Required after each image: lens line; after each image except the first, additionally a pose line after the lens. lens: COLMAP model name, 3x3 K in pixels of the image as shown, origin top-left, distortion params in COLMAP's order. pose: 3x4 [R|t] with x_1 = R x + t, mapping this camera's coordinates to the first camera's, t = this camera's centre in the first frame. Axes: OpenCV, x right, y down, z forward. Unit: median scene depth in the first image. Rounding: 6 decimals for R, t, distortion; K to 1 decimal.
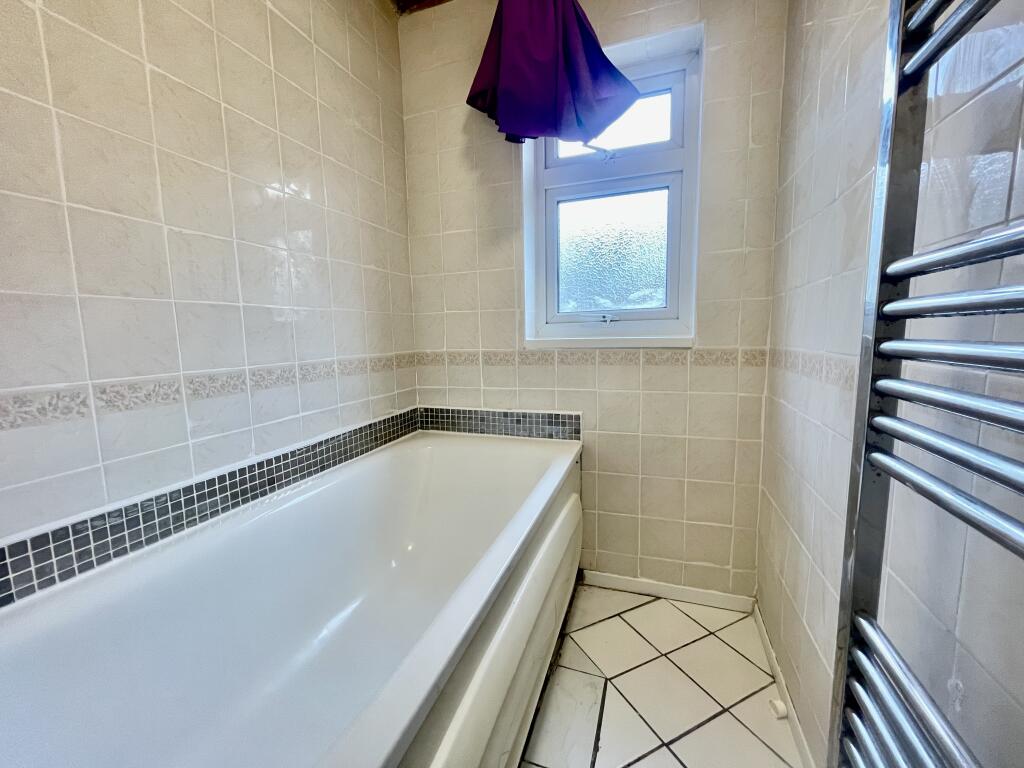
lens RADIAL K [[412.0, 0, 514.4], [0, 412.0, 384.3], [0, 0, 1]] dist [-0.000805, -0.000006]
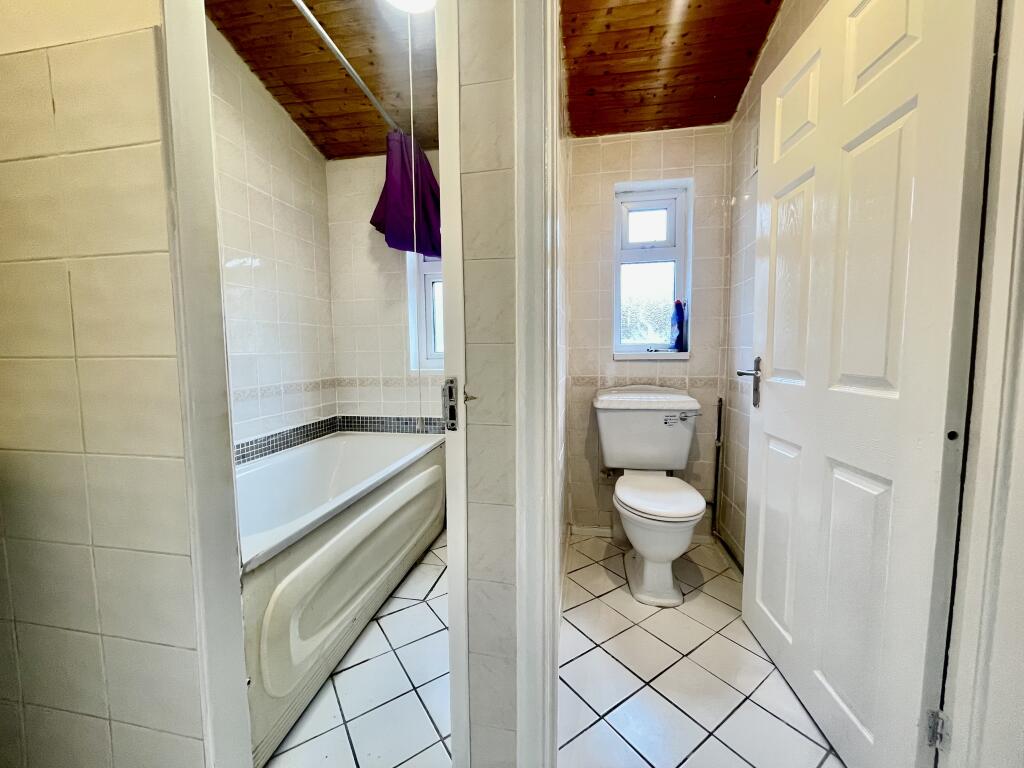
lens RADIAL K [[412.0, 0, 509.0], [0, 412.0, 380.1], [0, 0, 1]] dist [-0.000805, -0.000006]
pose [[0.989305, -0.005499, 0.145755, 0.170102], [0.013507, 0.998449, -0.054006, 0.018512], [-0.145232, 0.055397, 0.987846, -0.586789]]
